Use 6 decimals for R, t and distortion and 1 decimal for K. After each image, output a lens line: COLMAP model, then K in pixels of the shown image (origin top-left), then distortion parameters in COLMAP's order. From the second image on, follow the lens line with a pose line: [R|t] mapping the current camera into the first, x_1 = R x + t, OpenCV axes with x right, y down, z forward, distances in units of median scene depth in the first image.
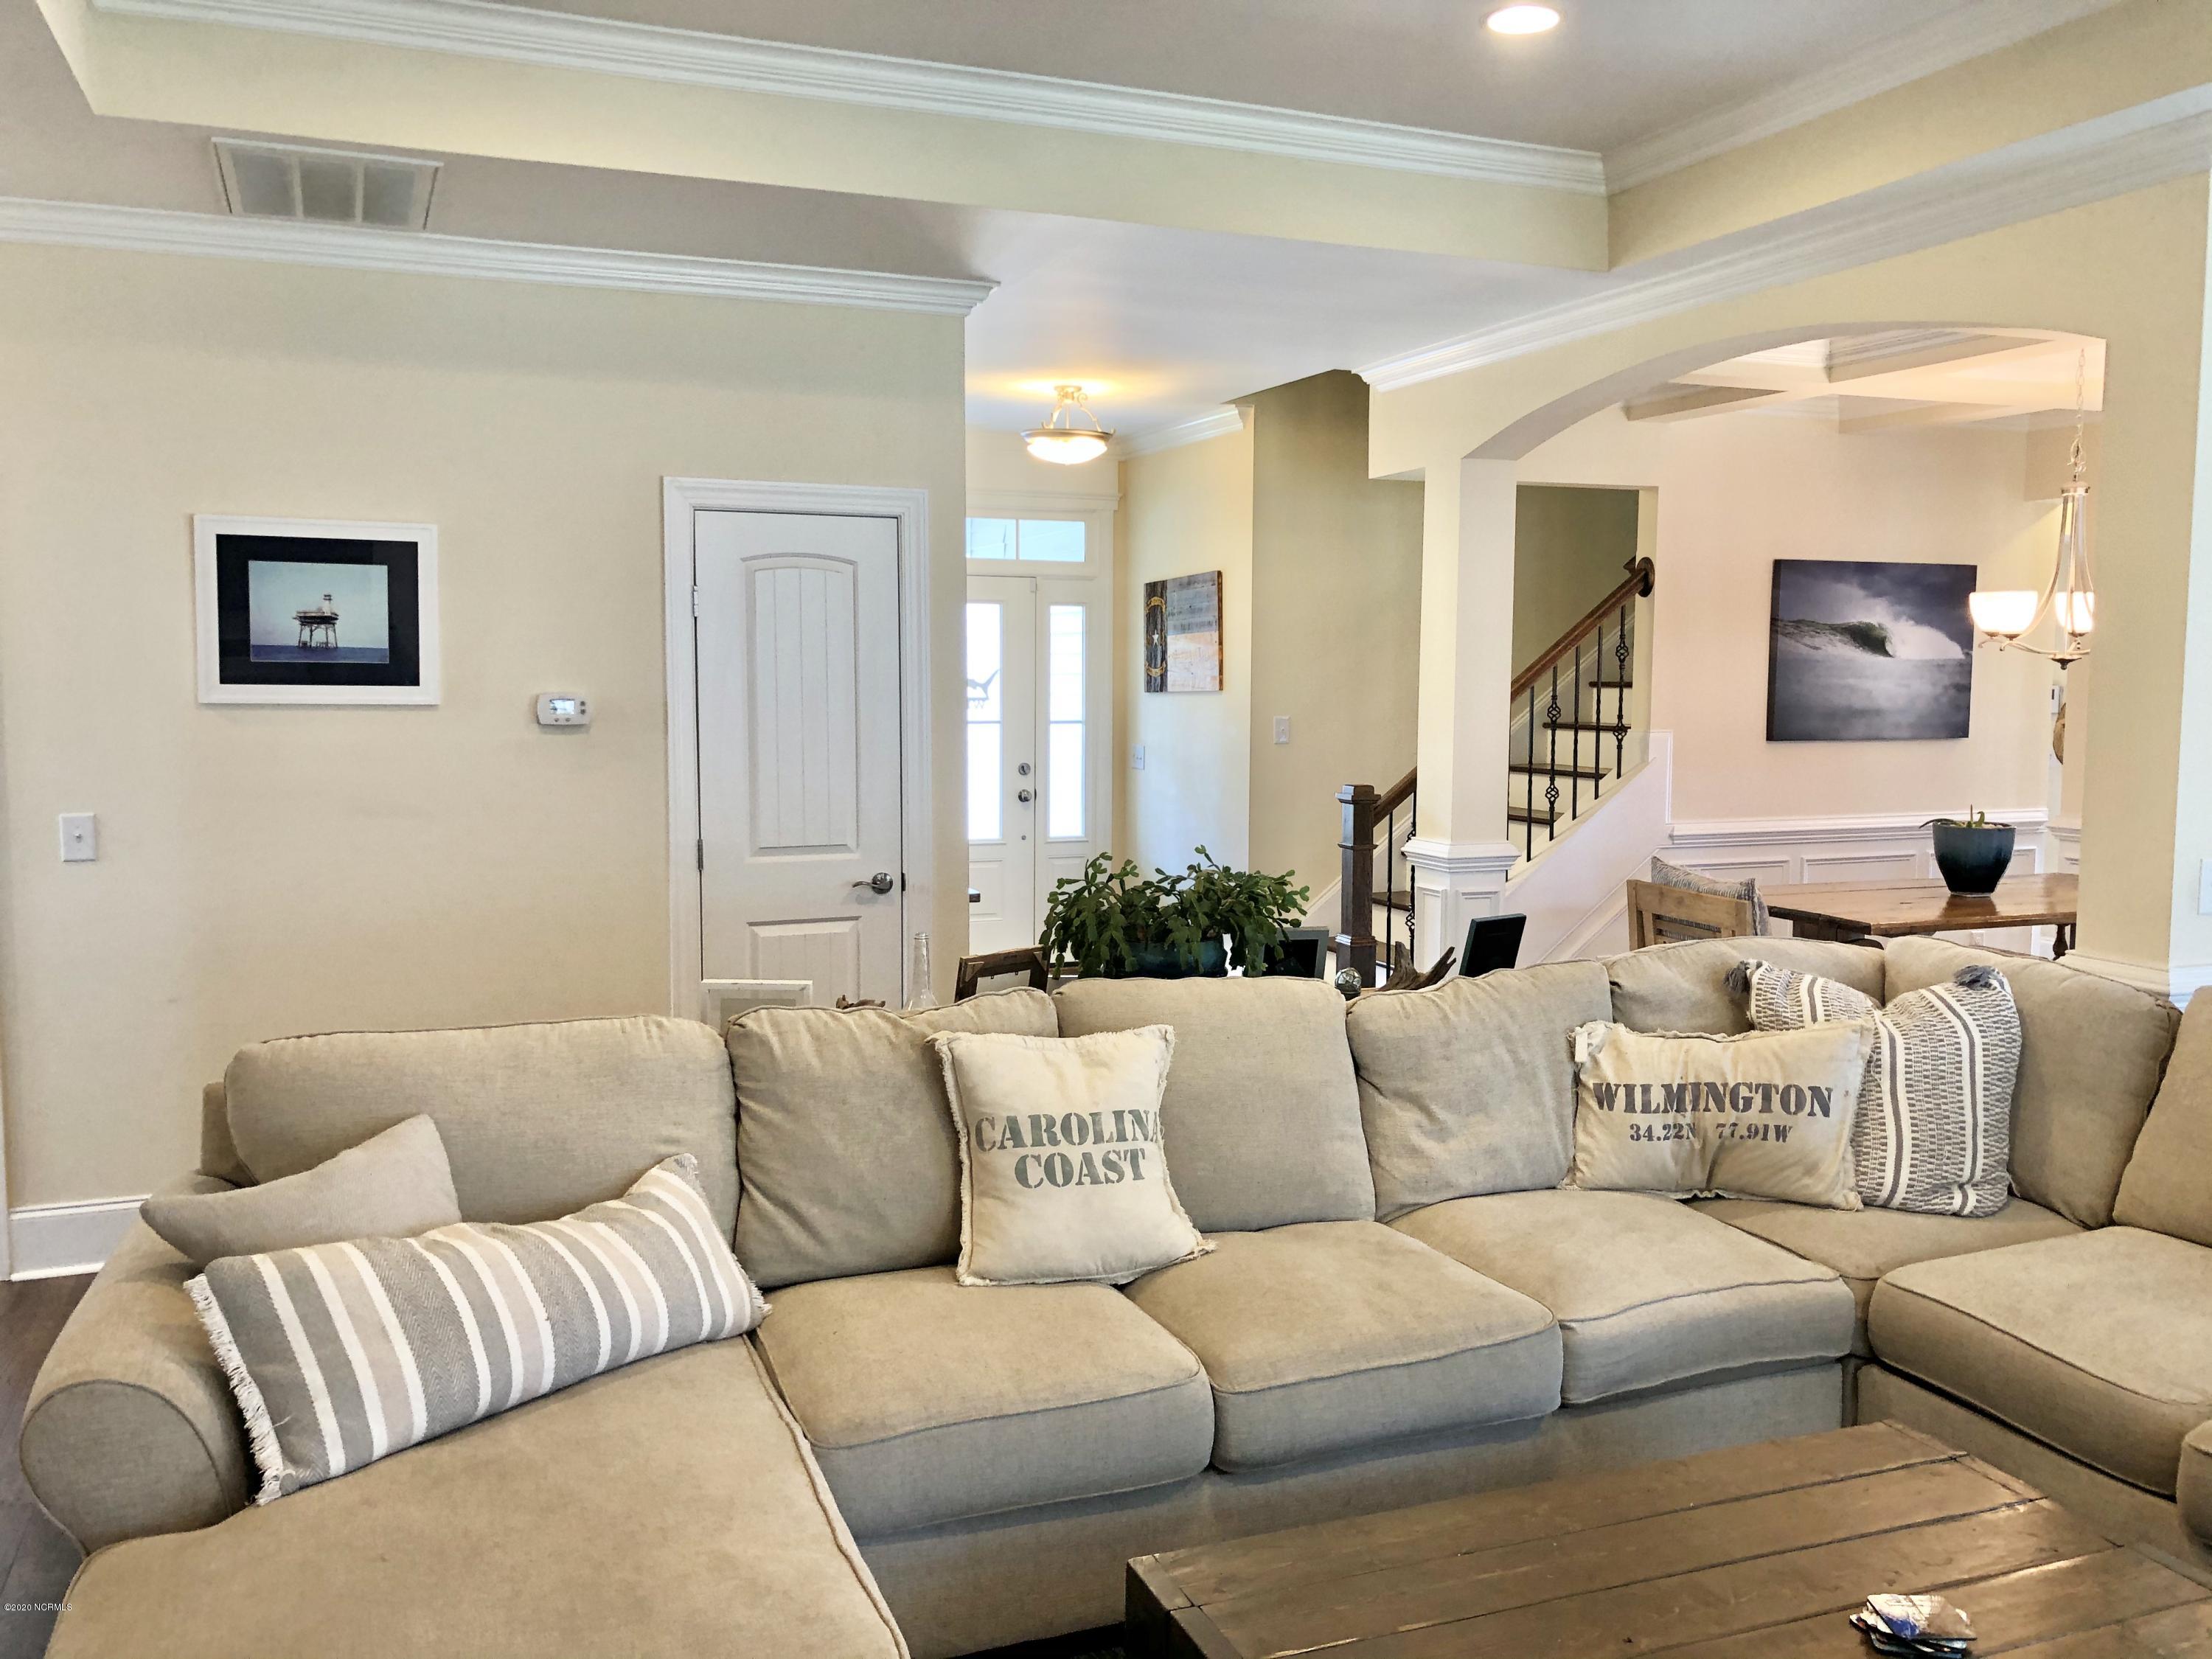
lens RADIAL K [[1812.7, 0, 1118.0], [0, 1812.7, 814.9], [0, 0, 1]] dist [0.060941, -0.086749]
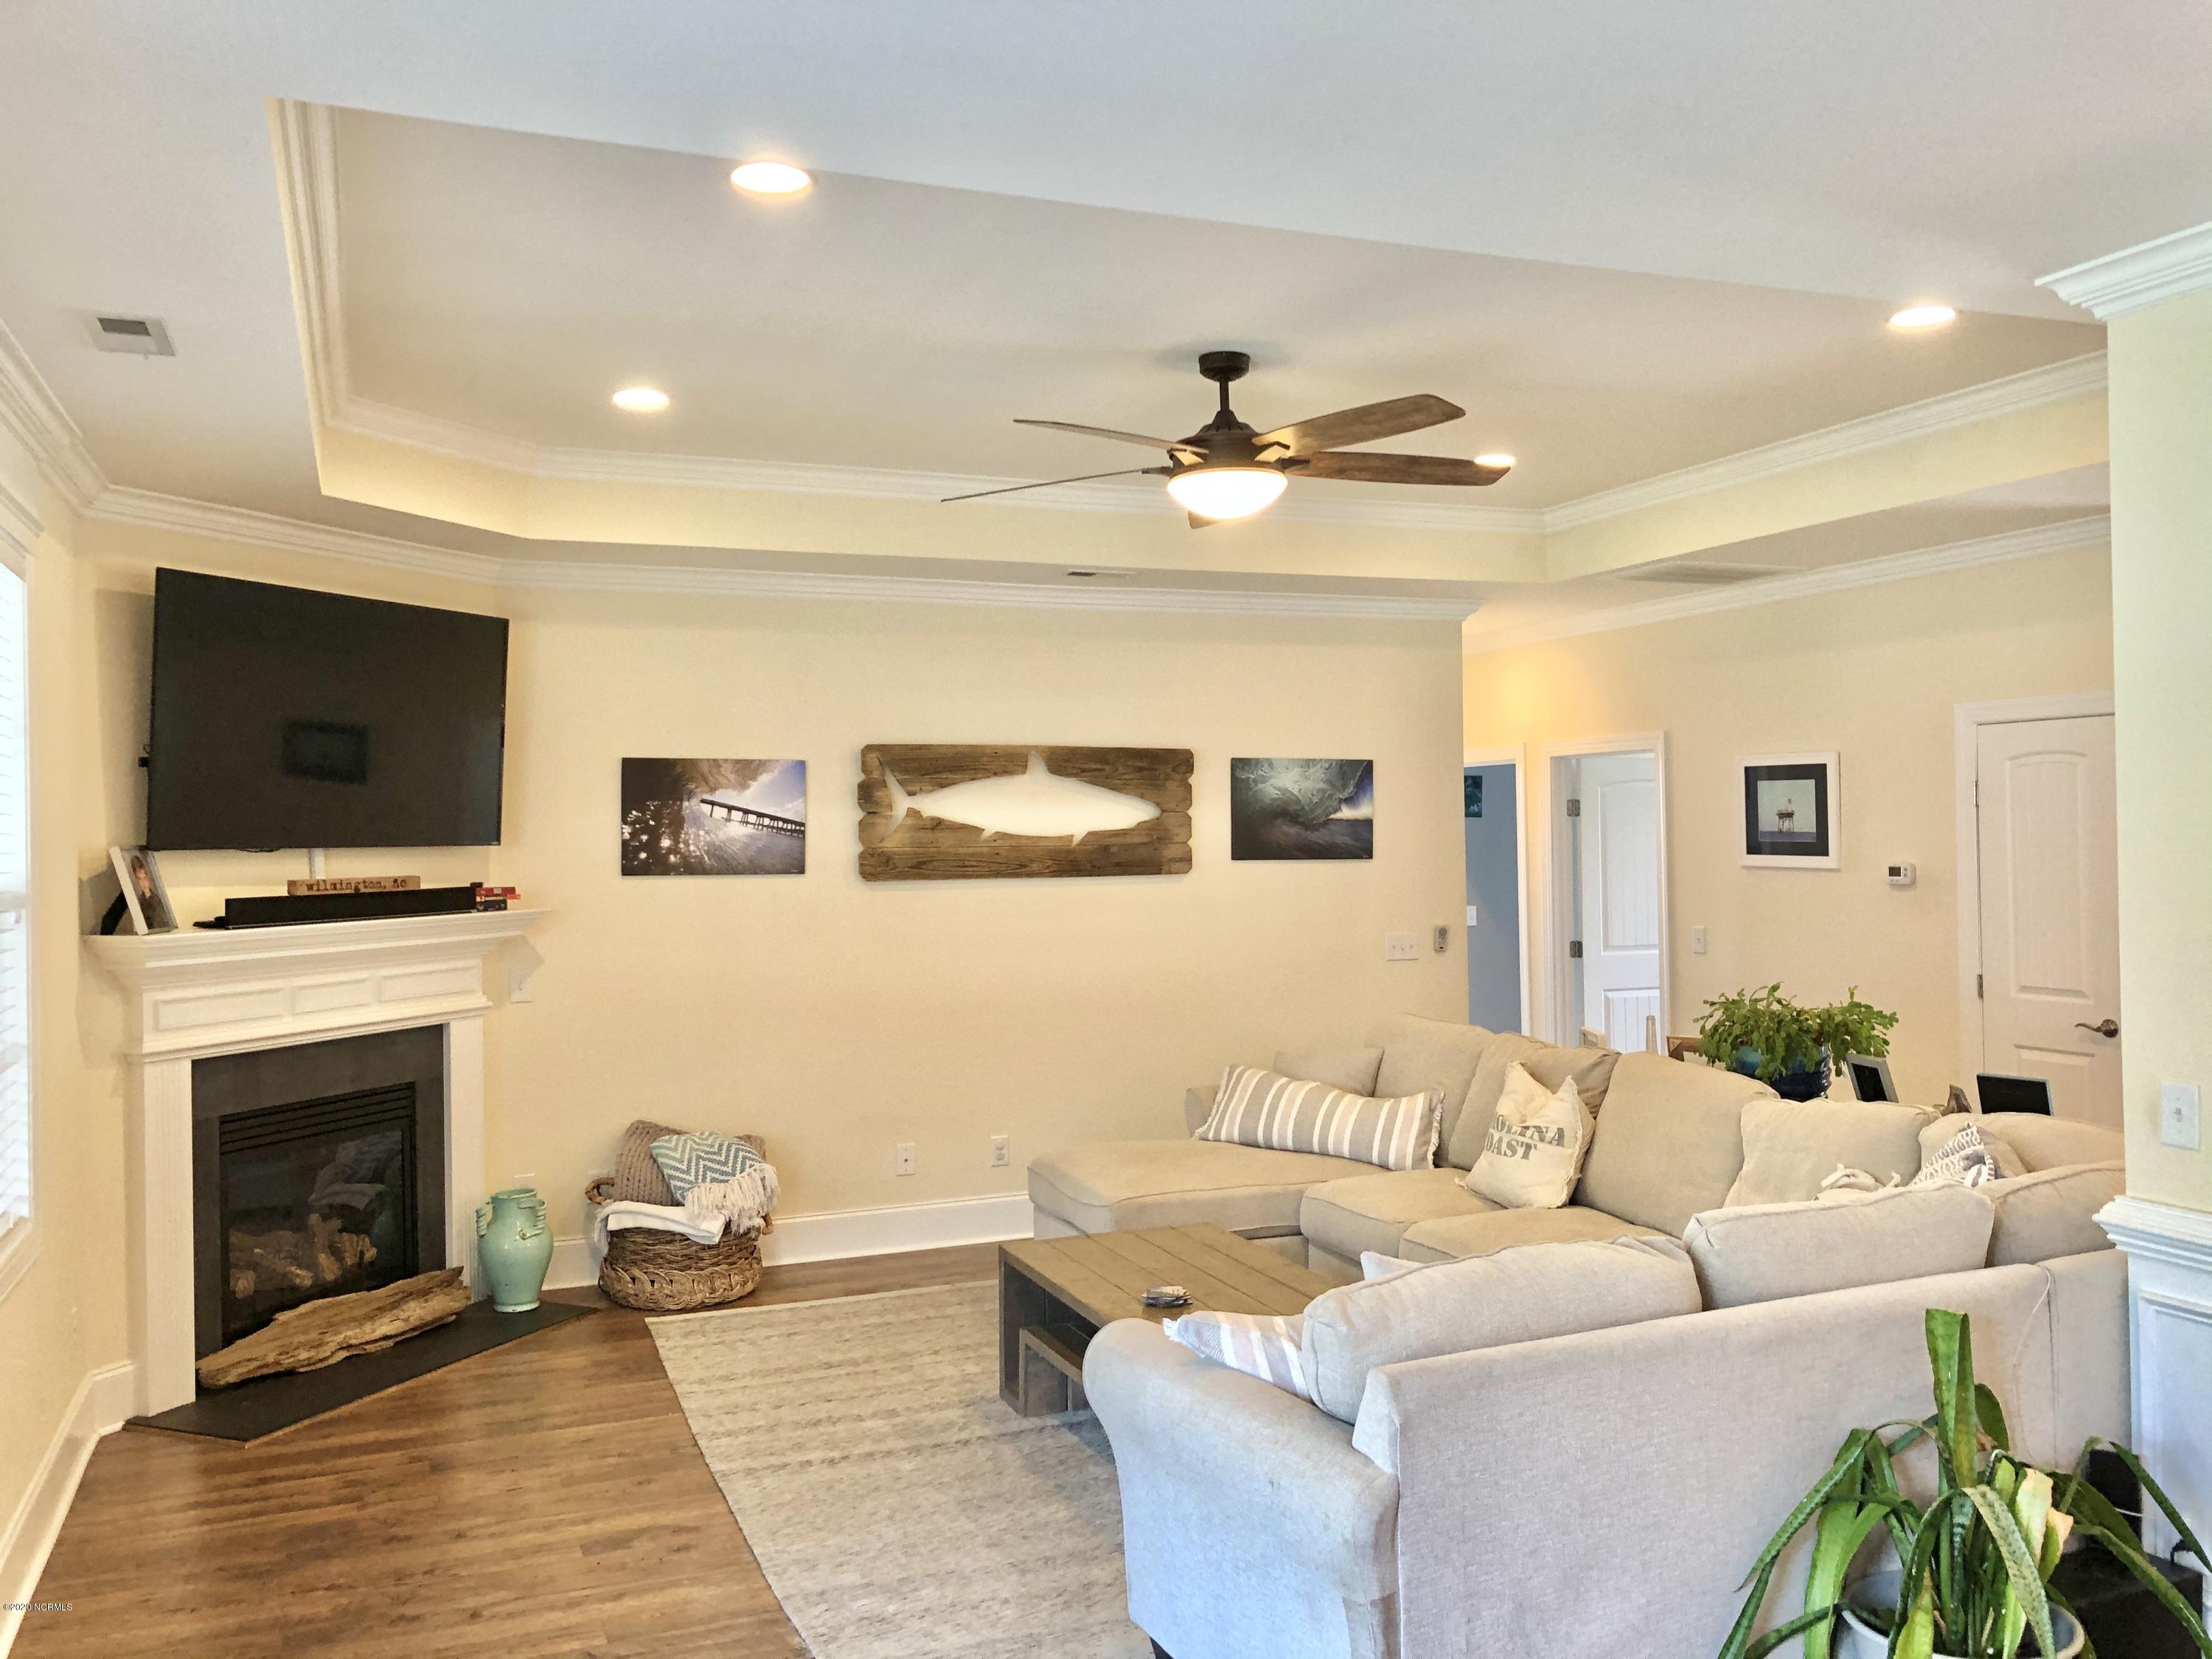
lens RADIAL K [[1812.7, 0, 1092.1], [0, 1812.7, 828.2], [0, 0, 1]] dist [0.060941, -0.086749]
pose [[0.002769, -0.005920, -0.999979, 1.443614], [-0.062832, 0.998006, -0.006082, -0.059119], [0.998020, 0.062848, 0.002391, 0.490138]]
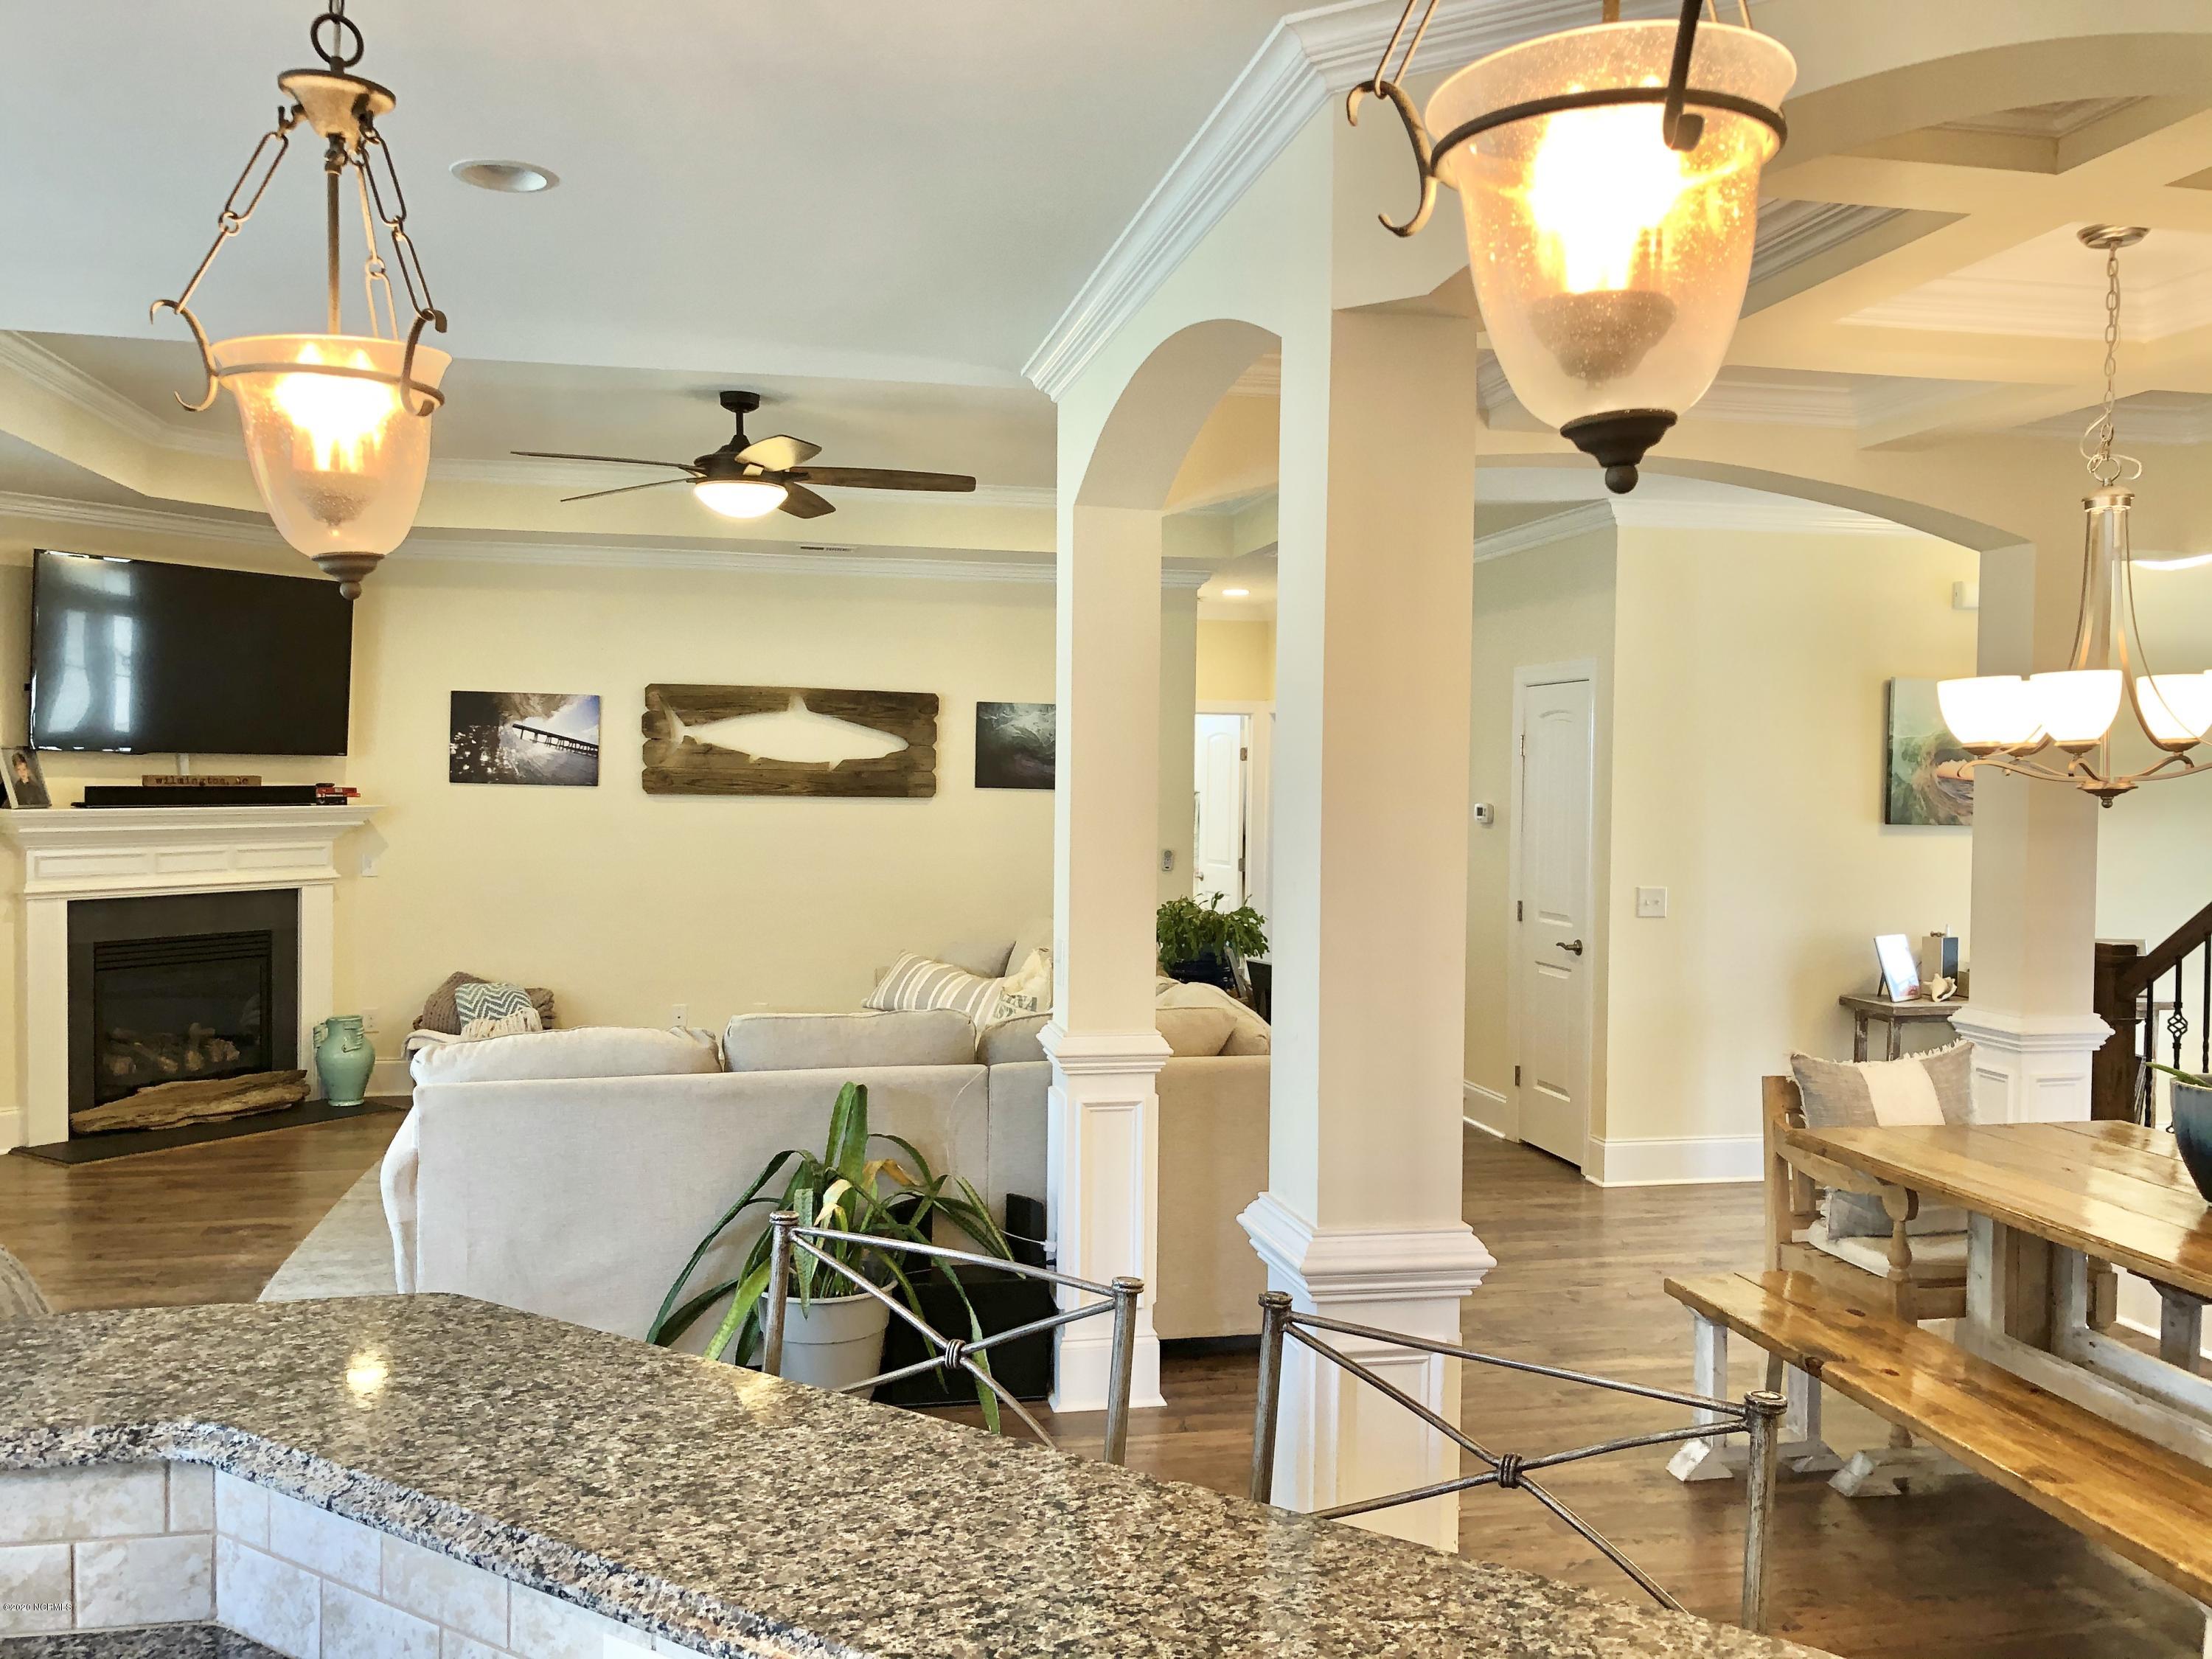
lens RADIAL K [[1812.7, 0, 1100.2], [0, 1812.7, 852.1], [0, 0, 1]] dist [0.060941, -0.086749]
pose [[-0.170986, 0.038940, -0.984504, 1.785339], [-0.090468, 0.994377, 0.055043, -0.108031], [0.981111, 0.098478, -0.166502, 1.230675]]
